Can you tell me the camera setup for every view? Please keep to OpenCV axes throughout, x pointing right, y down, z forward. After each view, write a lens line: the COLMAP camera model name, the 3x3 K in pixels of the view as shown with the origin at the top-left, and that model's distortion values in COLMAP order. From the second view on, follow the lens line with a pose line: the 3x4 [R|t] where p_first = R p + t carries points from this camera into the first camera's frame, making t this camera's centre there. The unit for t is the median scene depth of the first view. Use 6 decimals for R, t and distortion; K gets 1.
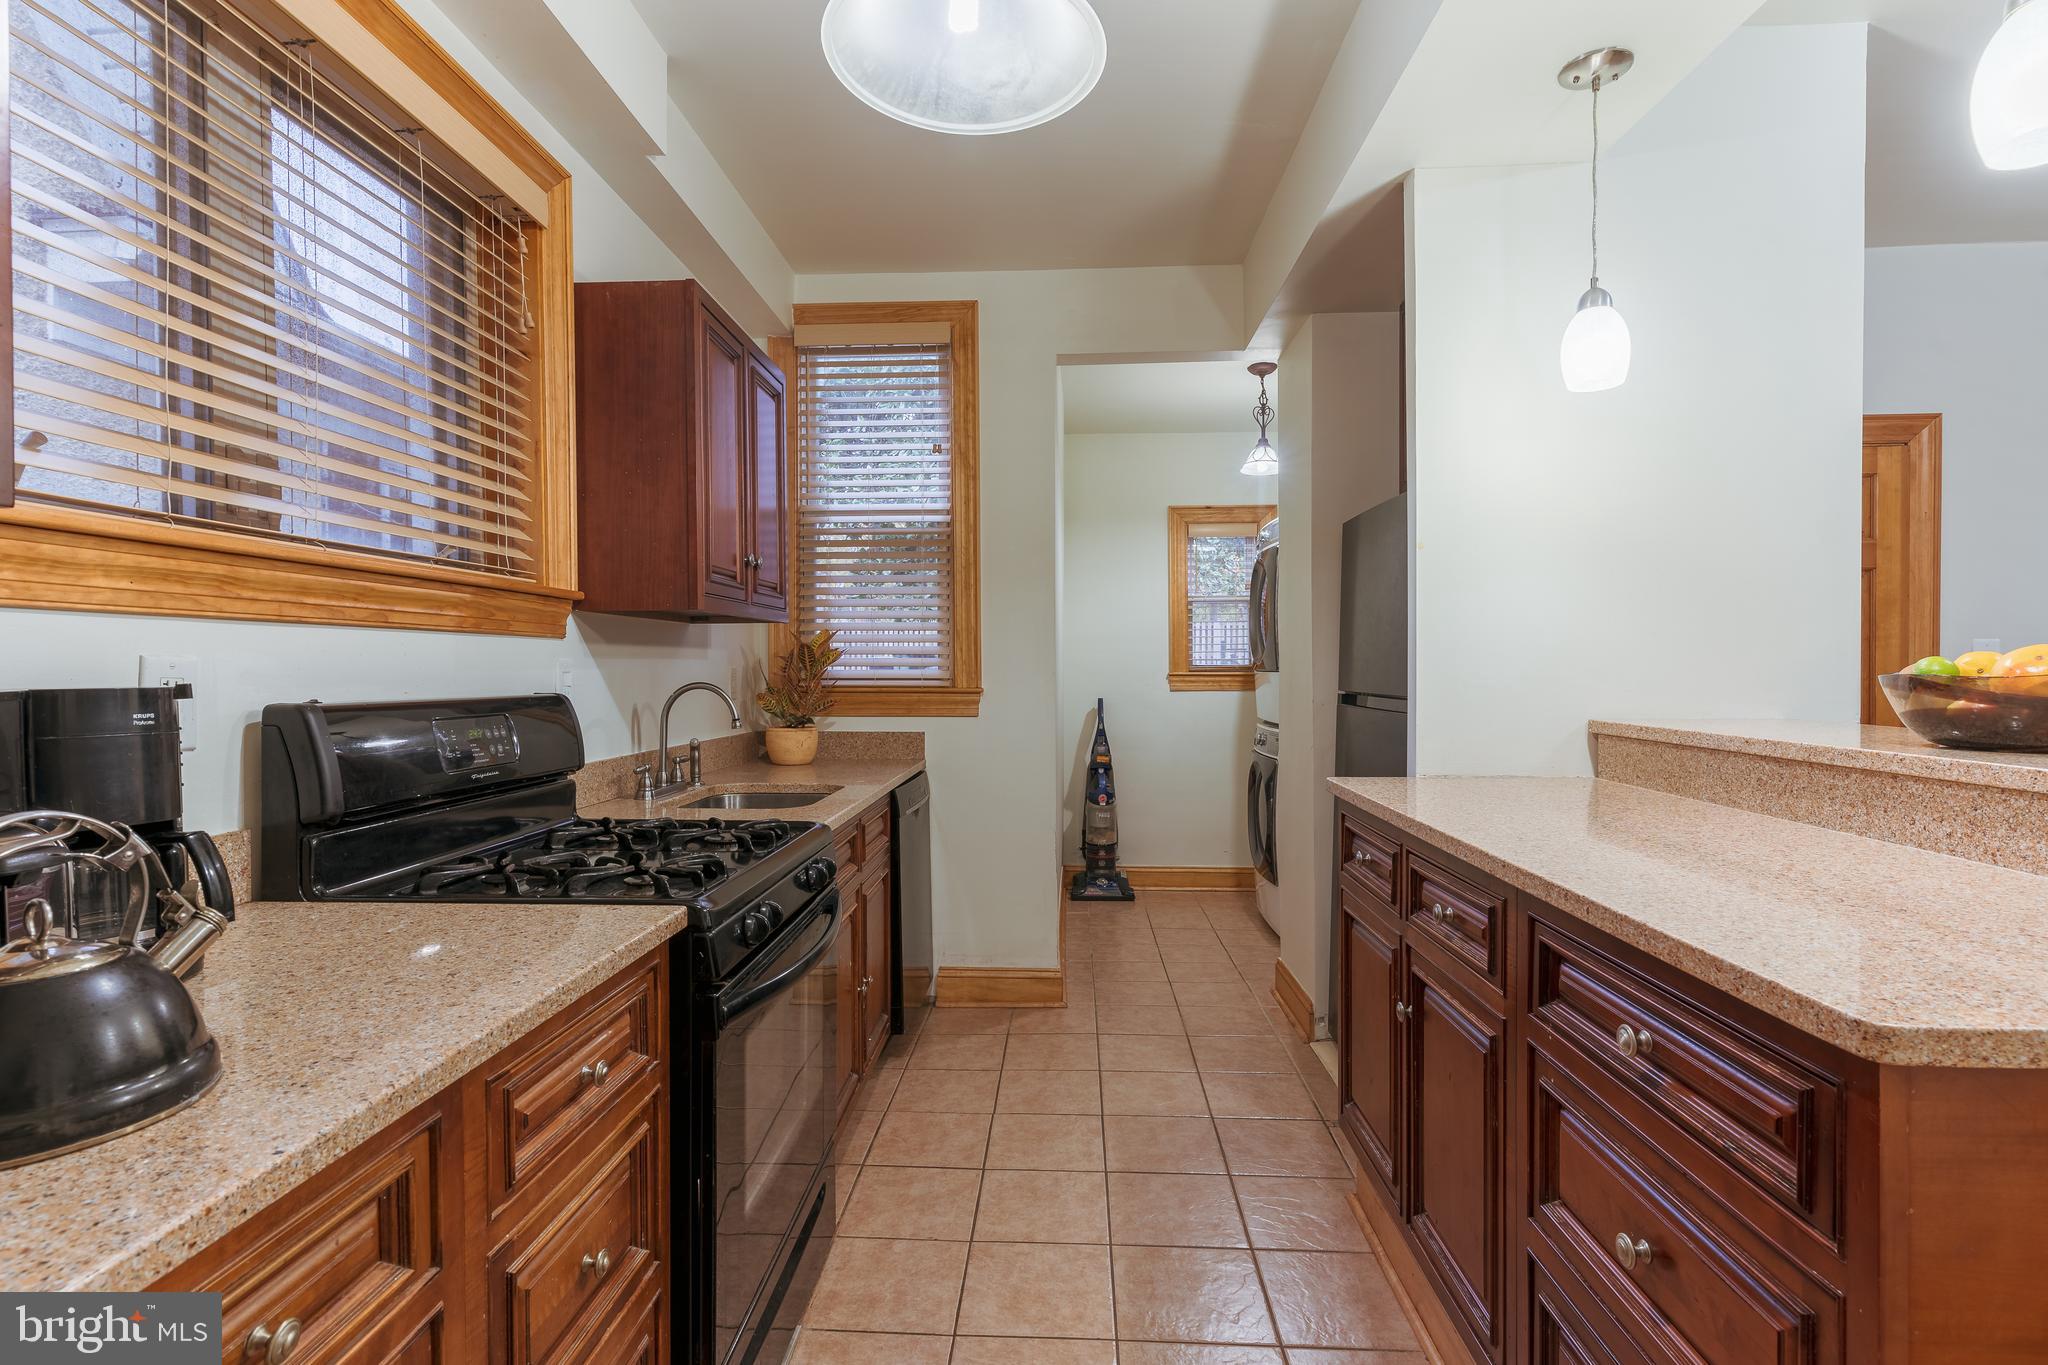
lens RADIAL K [[991.4, 0, 1027.1], [0, 991.4, 678.3], [0, 0, 1]] dist [0.006476, 0.000467]
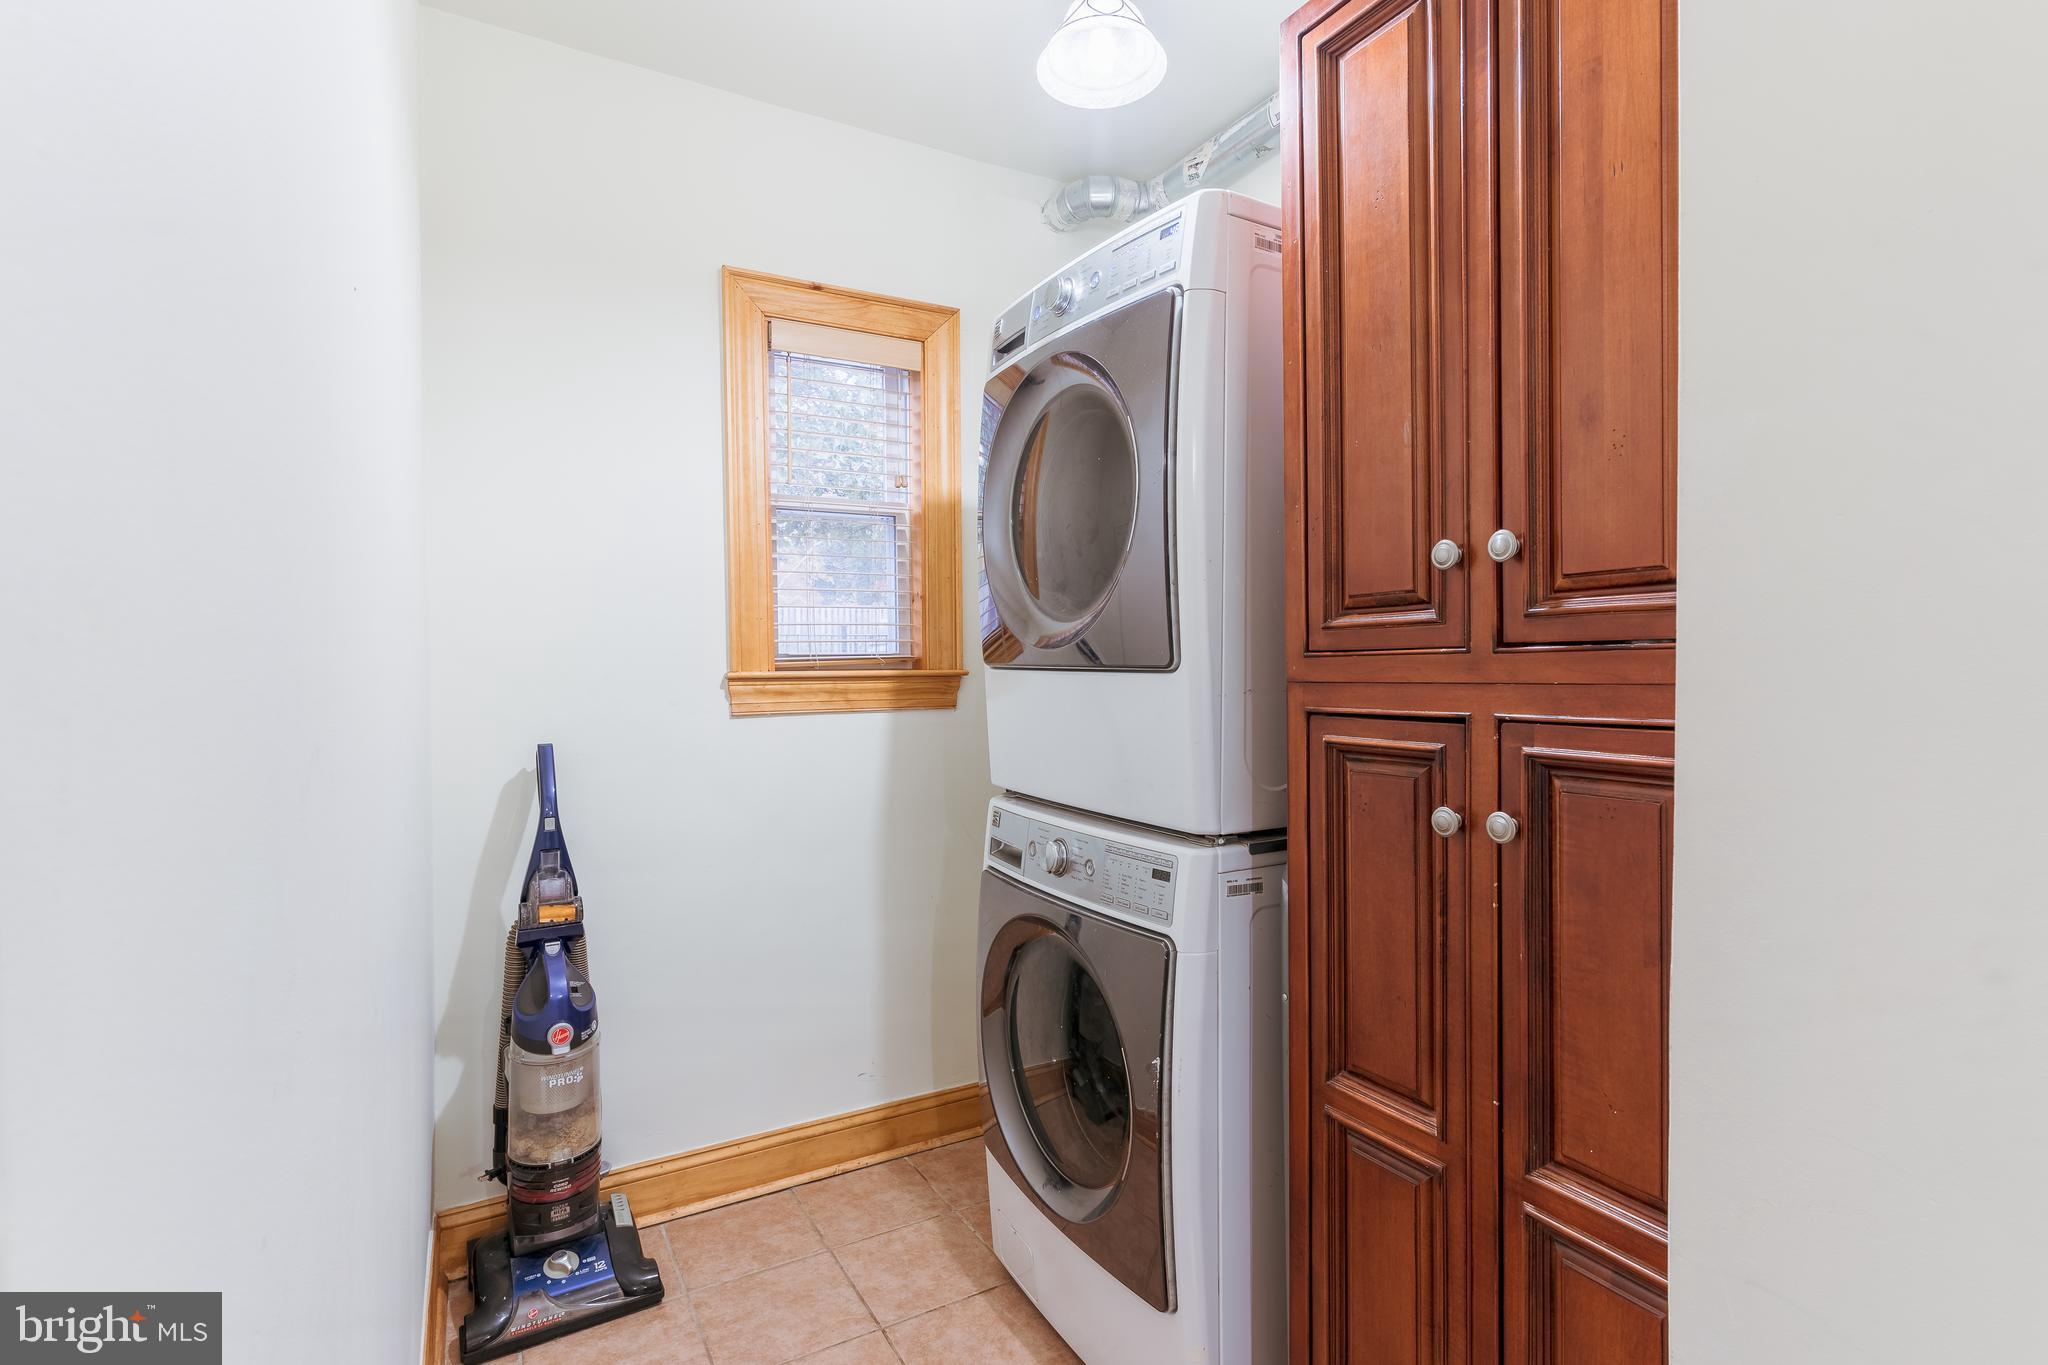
lens RADIAL K [[991.4, 0, 1031.9], [0, 991.4, 673.6], [0, 0, 1]] dist [0.006476, 0.000467]
pose [[0.843008, -0.012947, 0.537745, 0.045523], [0.011265, 0.999916, 0.006414, -0.010751], [-0.537783, 0.000650, 0.843083, 0.958192]]
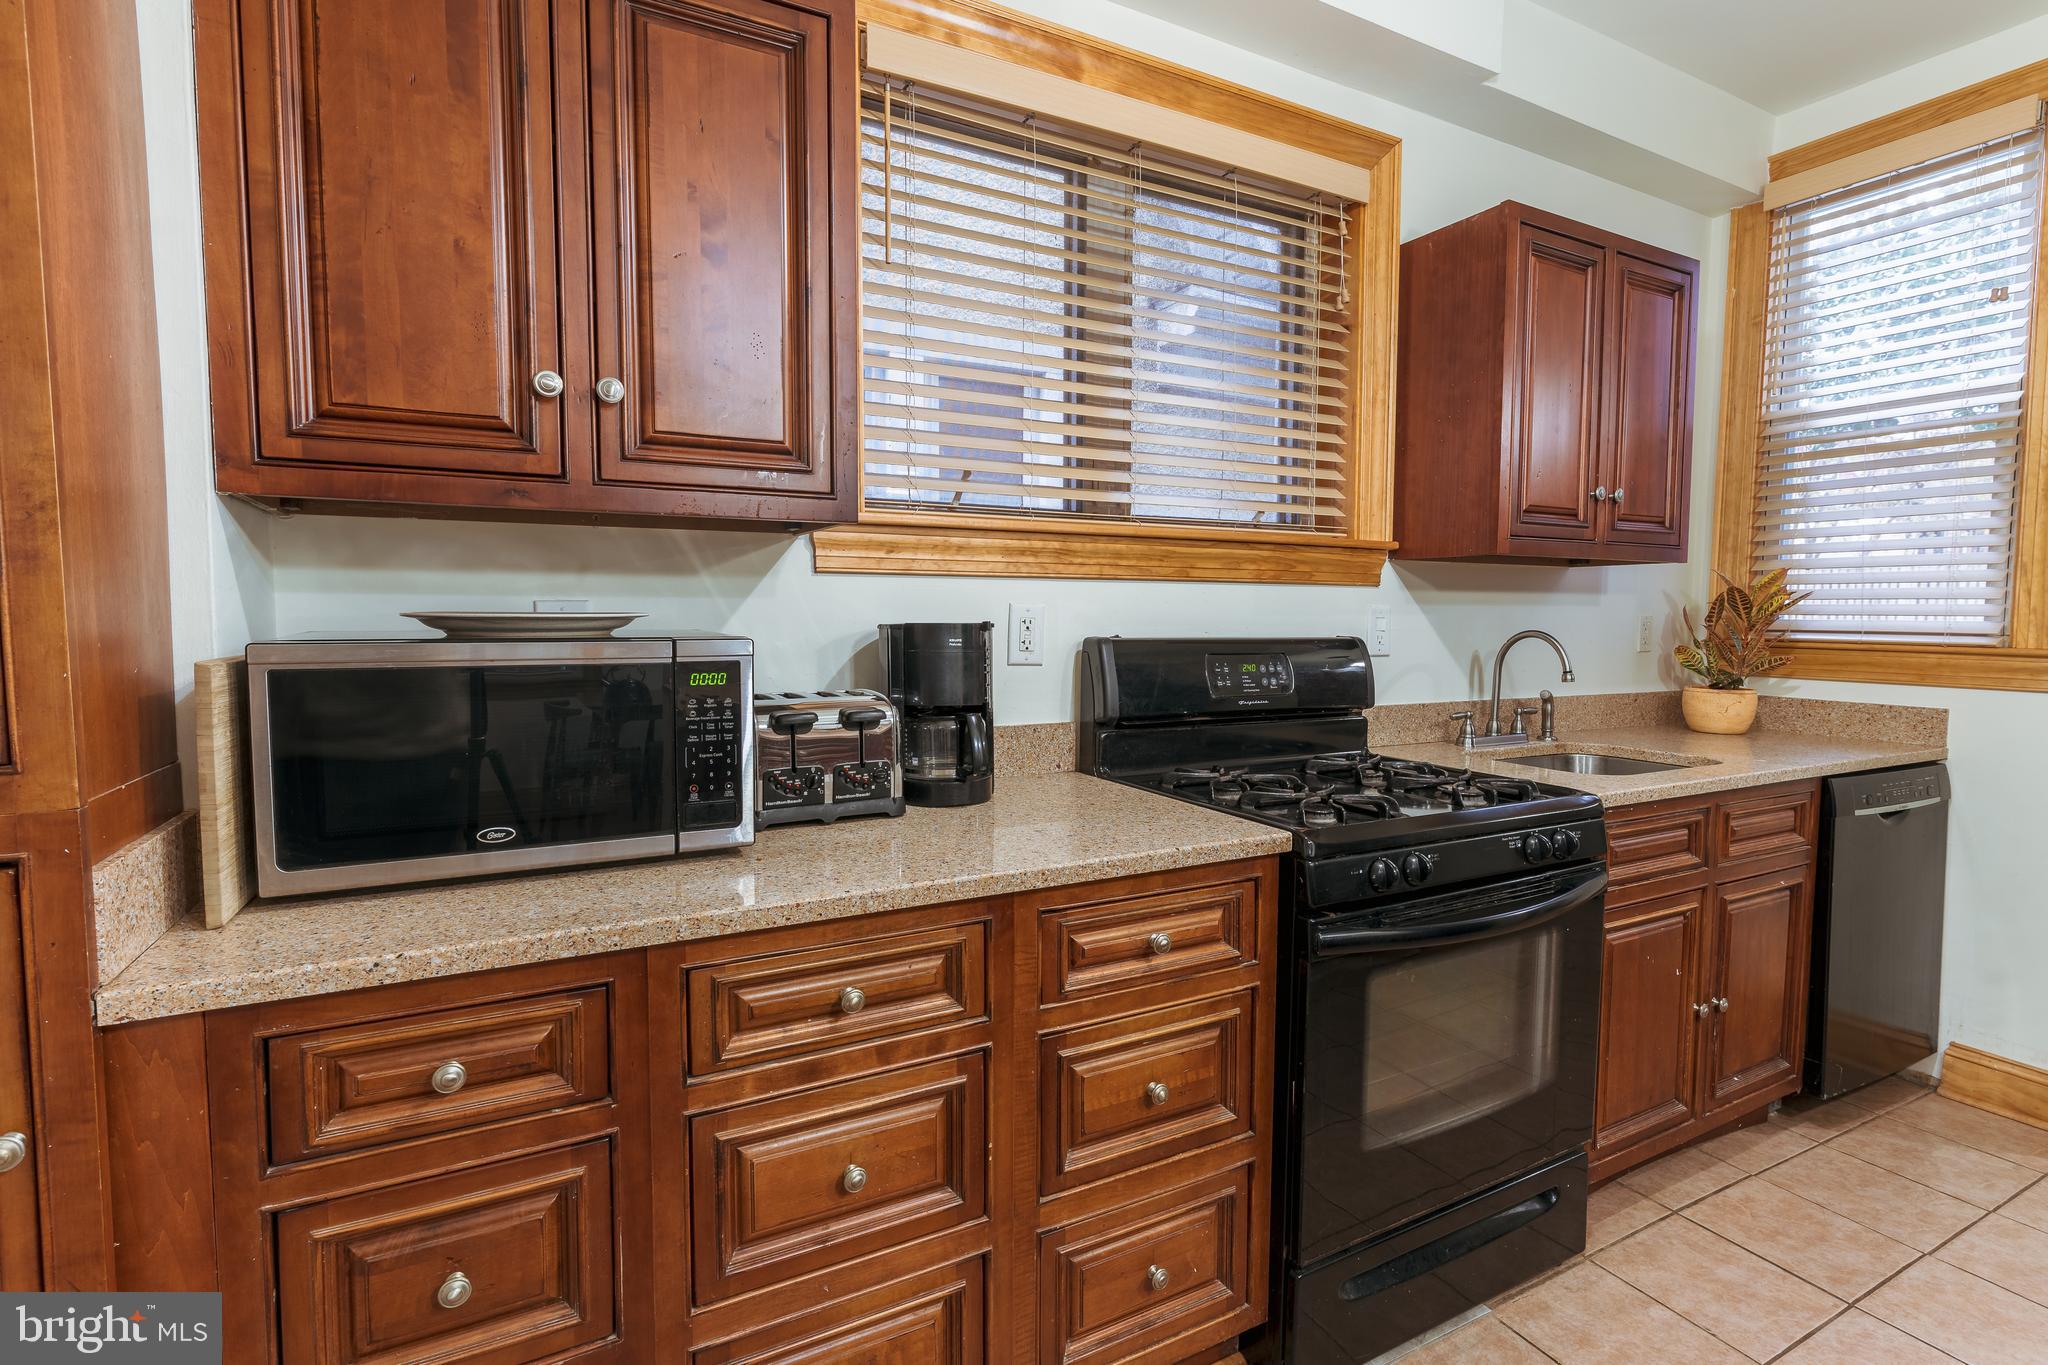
lens RADIAL K [[991.4, 0, 1024.2], [0, 991.4, 673.6], [0, 0, 1]] dist [0.006476, 0.000467]
pose [[0.517737, 0.059478, -0.853470, 0.254733], [-0.016903, 0.998097, 0.059303, -0.002939], [0.855373, -0.016277, 0.517757, 0.111662]]
